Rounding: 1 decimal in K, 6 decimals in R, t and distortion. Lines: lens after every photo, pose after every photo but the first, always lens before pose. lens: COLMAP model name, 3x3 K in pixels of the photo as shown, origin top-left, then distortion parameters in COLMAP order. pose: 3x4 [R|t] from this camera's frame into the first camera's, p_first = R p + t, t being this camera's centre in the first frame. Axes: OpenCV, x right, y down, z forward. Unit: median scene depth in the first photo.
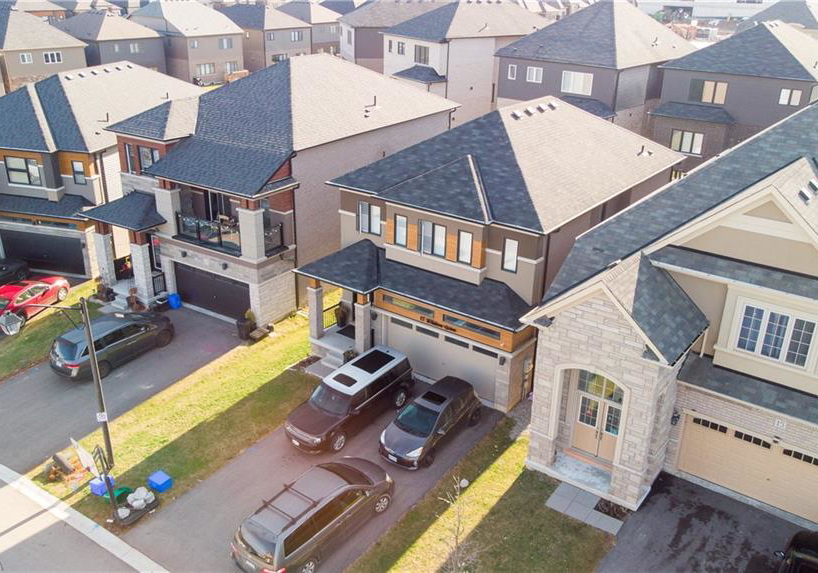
lens RADIAL K [[807.1, 0, 409.0], [0, 807.1, 286.5], [0, 0, 1]] dist [-0.006963, 0.001815]
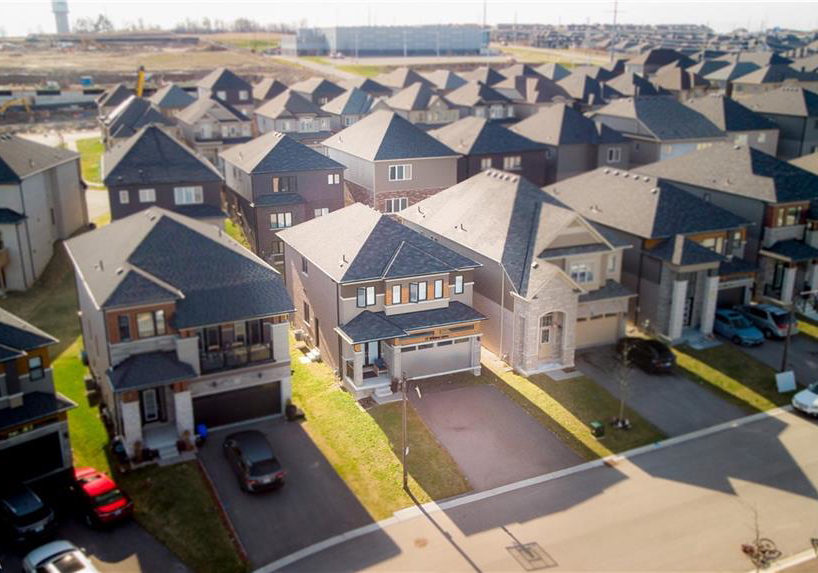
lens RADIAL K [[807.1, 0, 409.0], [0, 807.1, 286.5], [0, 0, 1]] dist [-0.006963, 0.001815]
pose [[0.464491, -0.272937, 0.842469, -1.307288], [0.340234, 0.933309, 0.114781, -0.251953], [-0.817612, 0.233322, 0.526376, 0.115895]]
